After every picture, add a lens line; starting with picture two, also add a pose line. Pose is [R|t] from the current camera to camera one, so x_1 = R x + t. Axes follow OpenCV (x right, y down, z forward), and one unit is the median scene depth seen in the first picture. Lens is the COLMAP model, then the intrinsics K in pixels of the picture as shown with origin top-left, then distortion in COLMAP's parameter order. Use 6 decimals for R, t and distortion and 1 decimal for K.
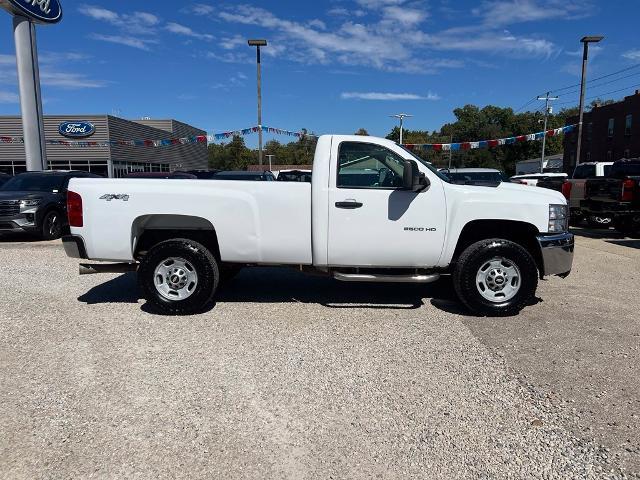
lens RADIAL K [[487.0, 0, 323.0], [0, 487.0, 241.6], [0, 0, 1]] dist [0.041256, -0.007669]
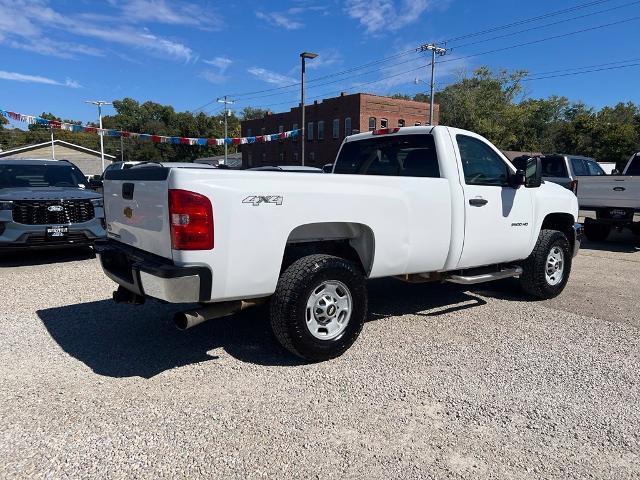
lens RADIAL K [[487.0, 0, 323.0], [0, 487.0, 241.6], [0, 0, 1]] dist [0.041256, -0.007669]
pose [[0.778656, -0.073449, 0.623137, -0.745804], [0.069472, 0.997111, 0.030719, -0.048150], [-0.623593, 0.019371, 0.781509, 0.432384]]
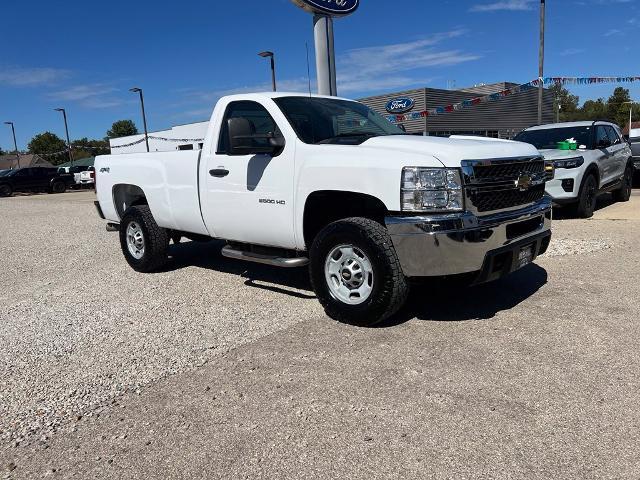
lens RADIAL K [[487.0, 0, 323.0], [0, 487.0, 241.6], [0, 0, 1]] dist [0.041256, -0.007669]
pose [[0.750588, 0.075228, -0.656475, 0.775033], [-0.033008, 0.996526, 0.076456, -0.022953], [0.659946, -0.035718, 0.750463, 0.422986]]
